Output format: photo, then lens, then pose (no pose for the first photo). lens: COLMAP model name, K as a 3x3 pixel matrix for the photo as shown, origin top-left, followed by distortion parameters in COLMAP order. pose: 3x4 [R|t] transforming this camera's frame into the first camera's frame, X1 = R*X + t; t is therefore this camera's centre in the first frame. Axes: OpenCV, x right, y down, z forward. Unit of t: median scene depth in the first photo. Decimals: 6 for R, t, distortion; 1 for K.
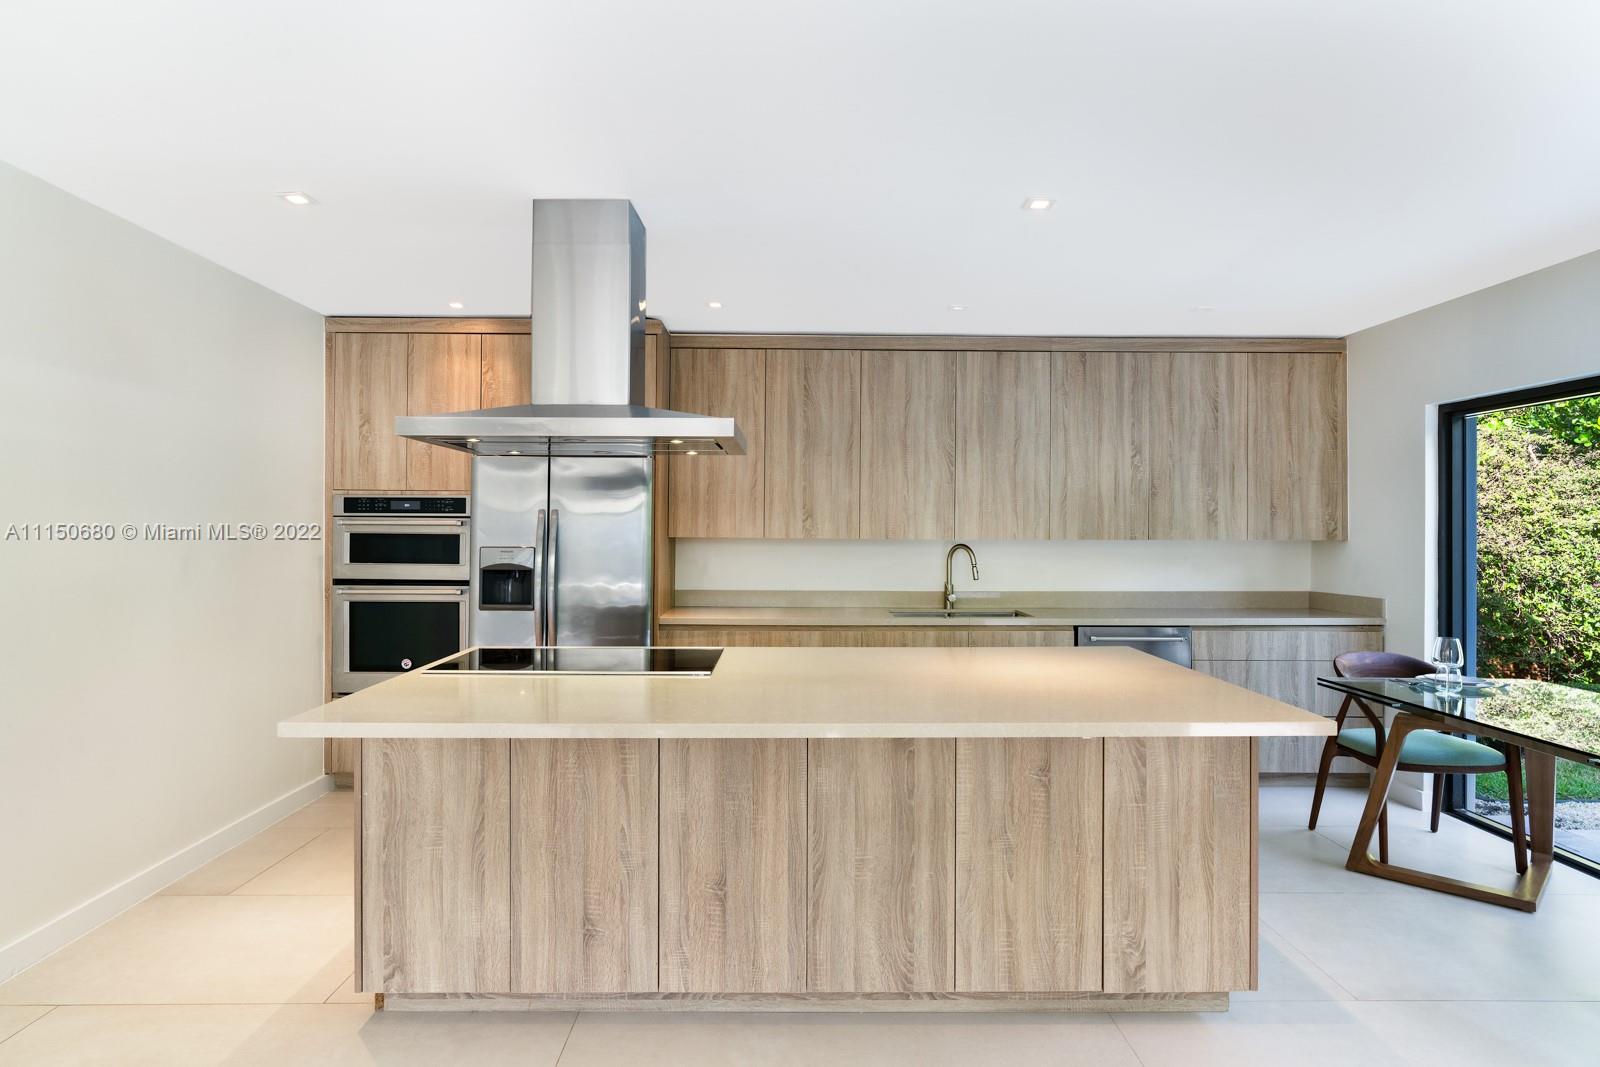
lens RADIAL K [[870.6, 0, 794.9], [0, 870.6, 525.2], [0, 0, 1]] dist [-0.004316, 0.004029]
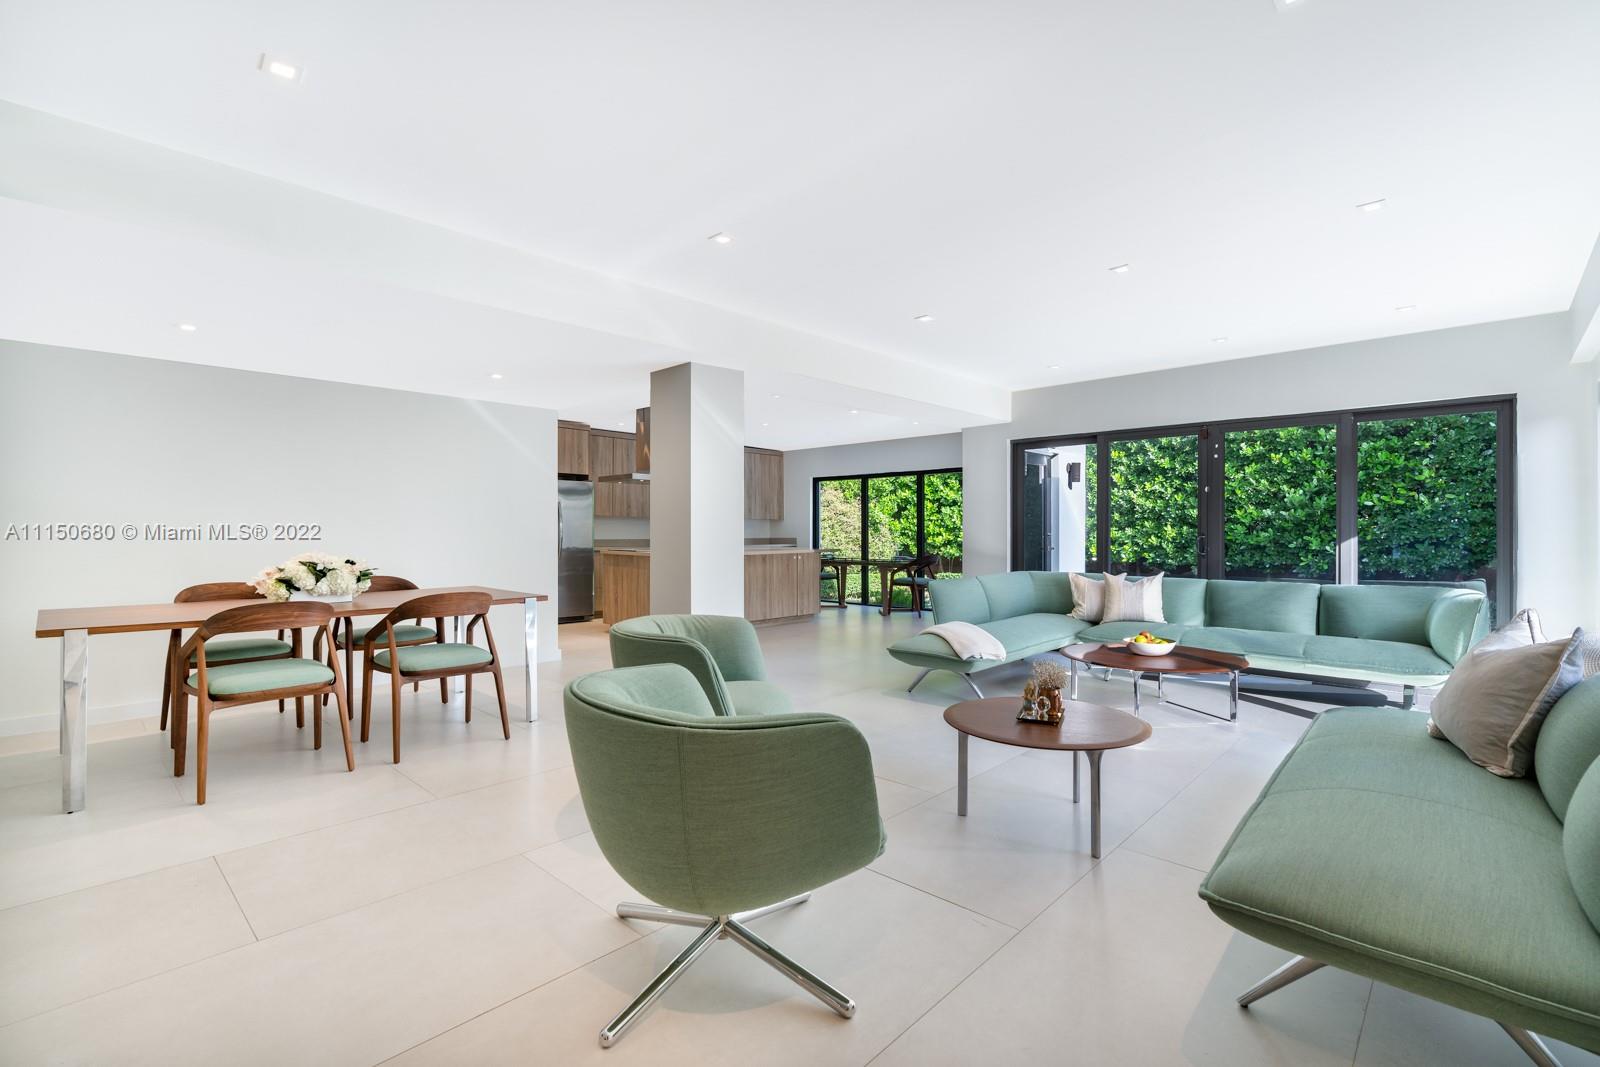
lens RADIAL K [[725.0, 0, 798.2], [0, 725.0, 535.4], [0, 0, 1]] dist [-0.005705, 0.000298]
pose [[0.693995, -0.006530, 0.719950, -1.190091], [-0.002280, 0.999934, 0.011267, 0.046641], [-0.719976, -0.009461, 0.693934, -0.808039]]
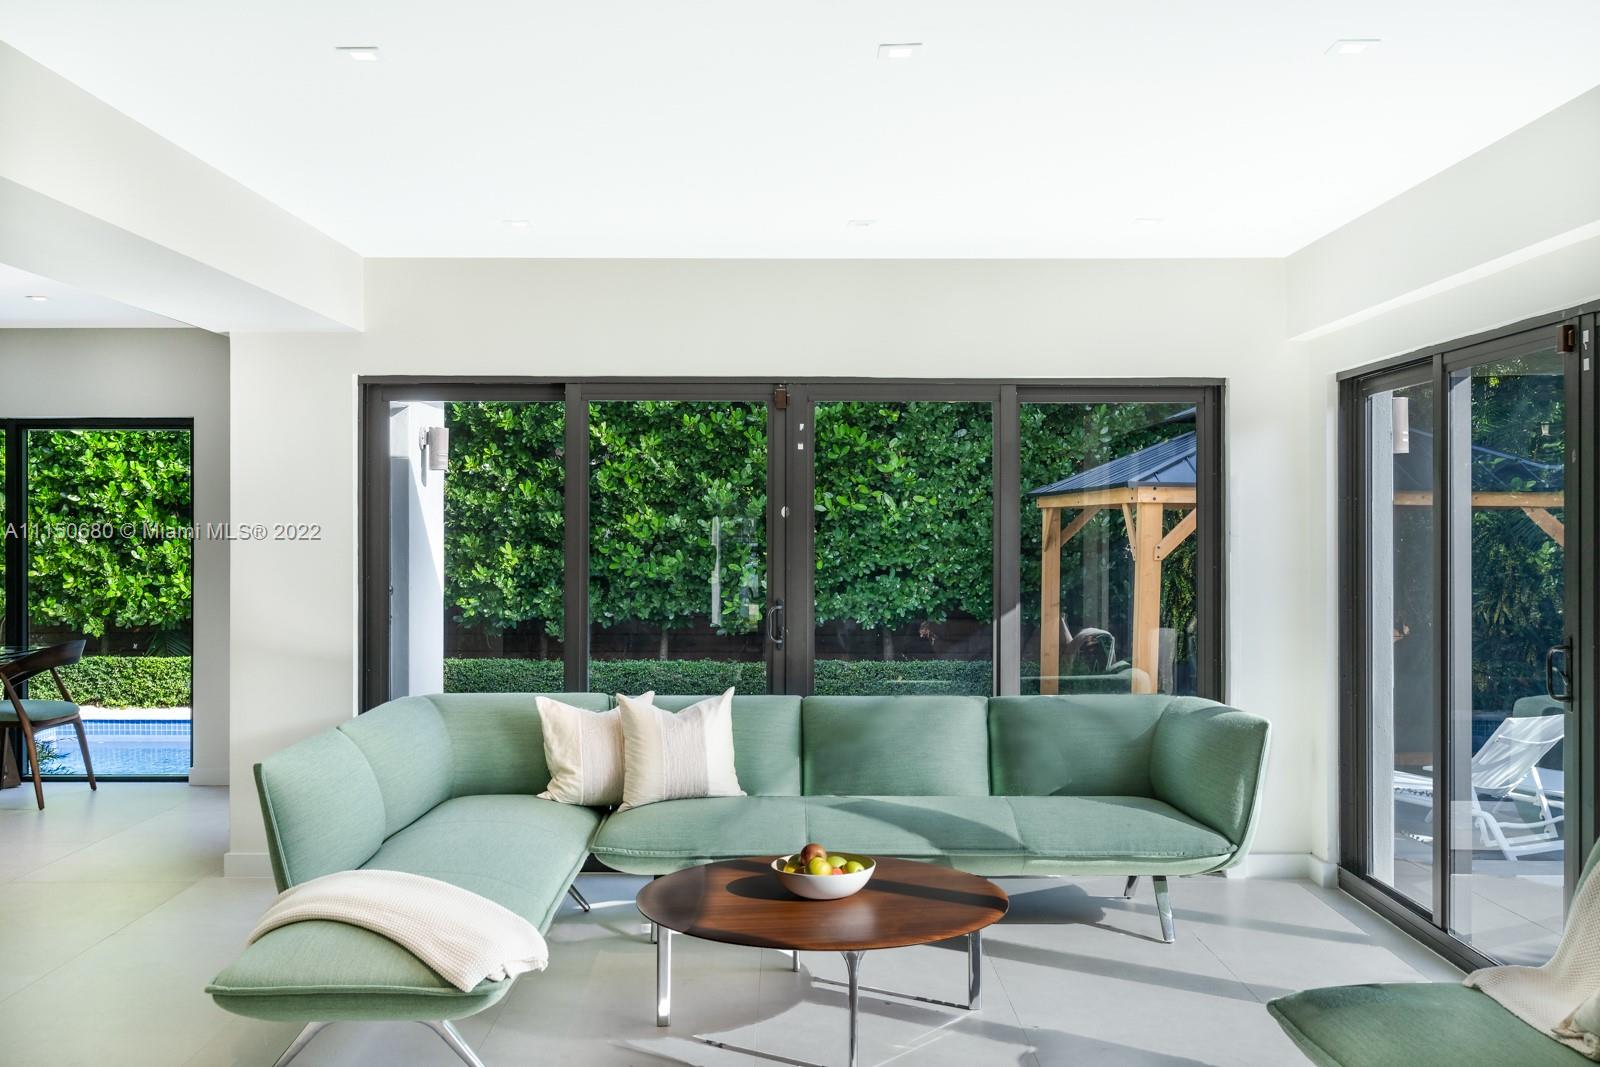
lens RADIAL K [[1484.0, 0, 803.8], [0, 1484.0, 530.5], [0, 0, 1]] dist [0.008384, 0.000000]
pose [[0.001501, -0.006089, 0.999980, -1.077140], [-0.007137, 0.999956, 0.006100, -0.013905], [-0.999973, -0.007146, 0.001458, -0.458494]]
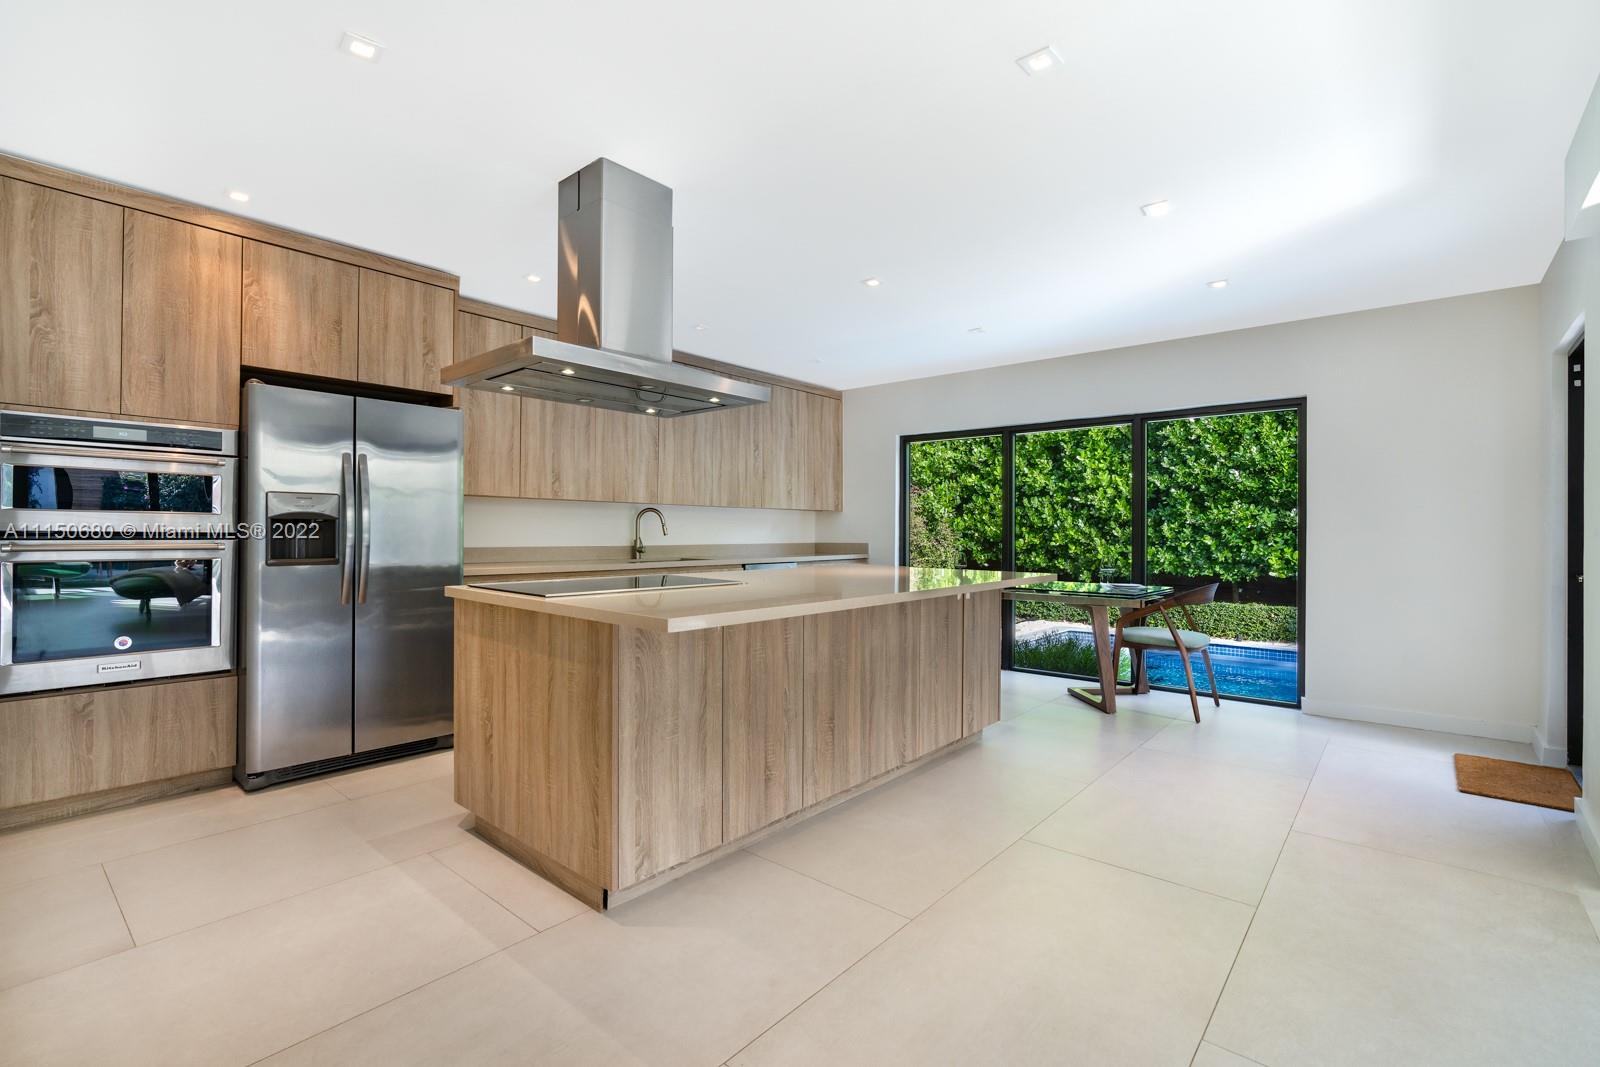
lens RADIAL K [[725.0, 0, 799.9], [0, 725.0, 530.5], [0, 0, 1]] dist [-0.005705, 0.000298]
pose [[0.655856, 0.000513, 0.754886, -0.522014], [-0.006669, 0.999965, 0.005115, 0.052482], [-0.754857, -0.008389, 0.655836, 0.140838]]
